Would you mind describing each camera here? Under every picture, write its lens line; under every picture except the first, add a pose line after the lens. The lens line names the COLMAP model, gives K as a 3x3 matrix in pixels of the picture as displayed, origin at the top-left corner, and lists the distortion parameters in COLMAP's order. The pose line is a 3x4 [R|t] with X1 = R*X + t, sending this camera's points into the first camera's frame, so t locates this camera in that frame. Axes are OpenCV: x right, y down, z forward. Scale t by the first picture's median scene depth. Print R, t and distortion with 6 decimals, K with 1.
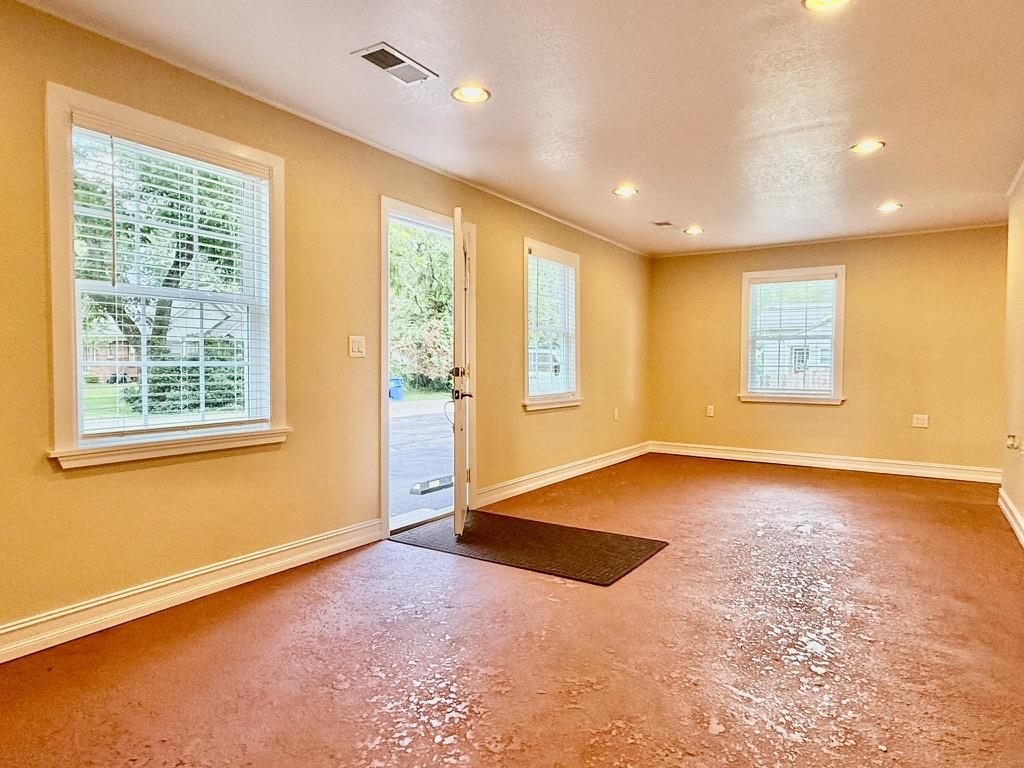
lens RADIAL K [[604.9, 0, 512.0], [0, 604.9, 384.0], [0, 0, 1]] dist [-0.003574, -0.001103]
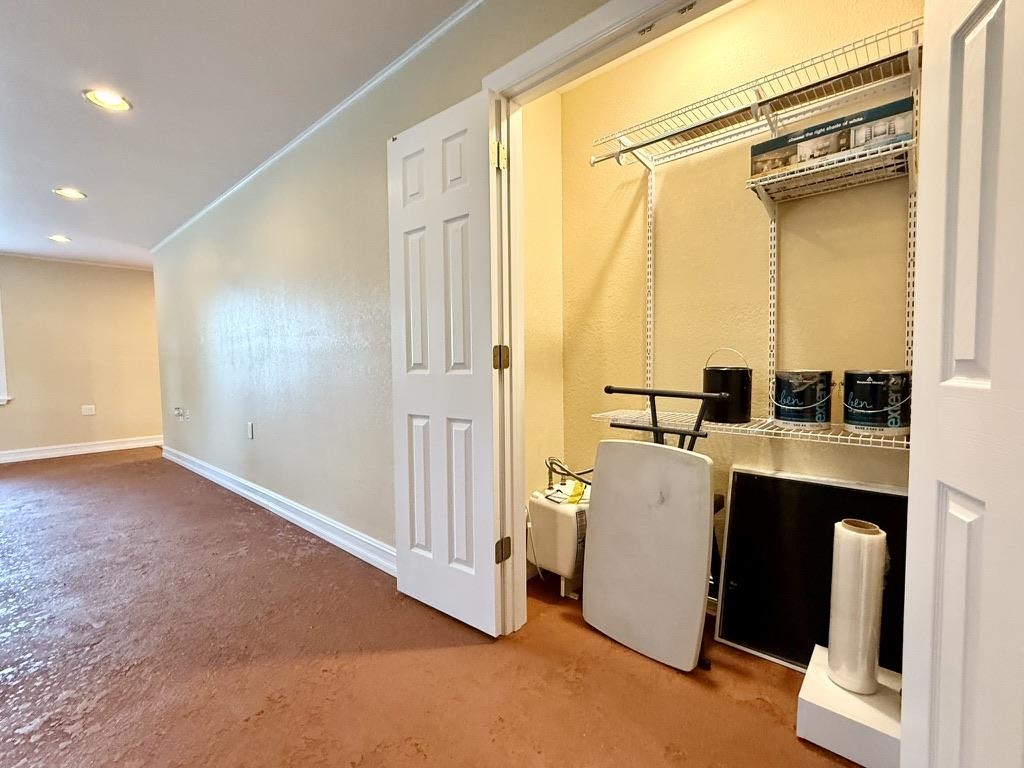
lens RADIAL K [[452.7, 0, 512.0], [0, 452.7, 384.0], [0, 0, 1]] dist [-0.000146, -0.000166]
pose [[0.131511, -0.049283, 0.990089, -0.332181], [0.051709, 0.997745, 0.042796, 0.023647], [-0.989965, 0.045568, 0.133762, -0.048289]]
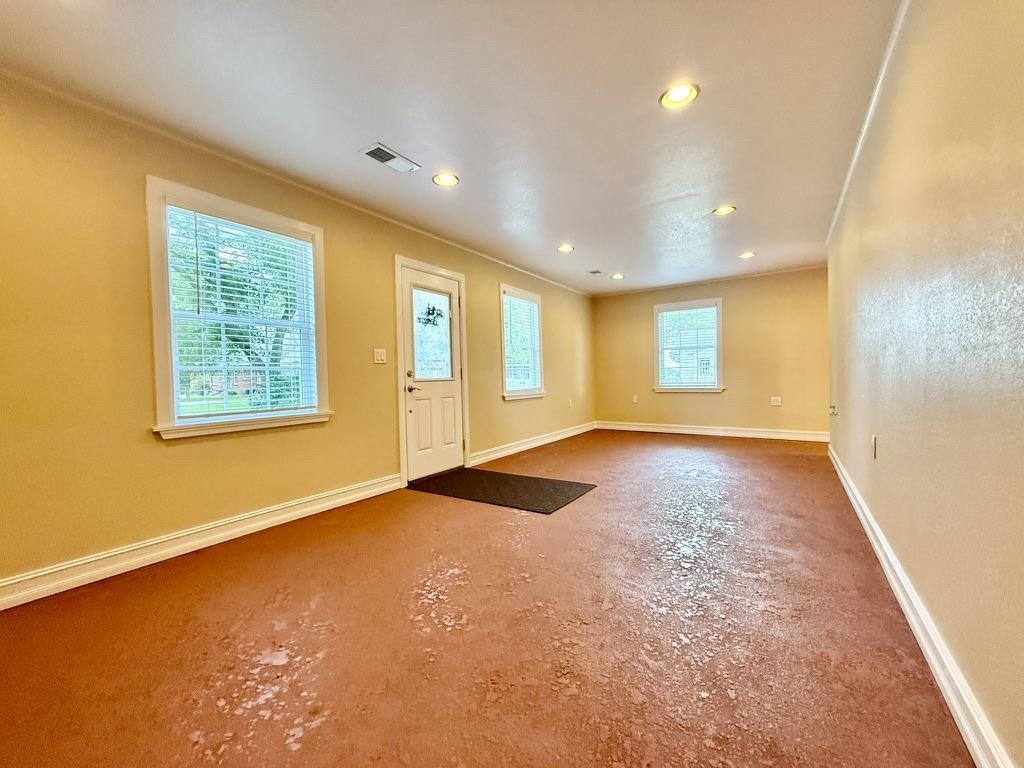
lens RADIAL K [[405.3, 0, 512.0], [0, 405.3, 384.0], [0, 0, 1]] dist [-0.003254, 0.000025]
pose [[0.999623, -0.026833, -0.005828, 0.086086], [0.026740, 0.999522, -0.015527, 0.036572], [0.006242, 0.015365, 0.999862, 0.023534]]
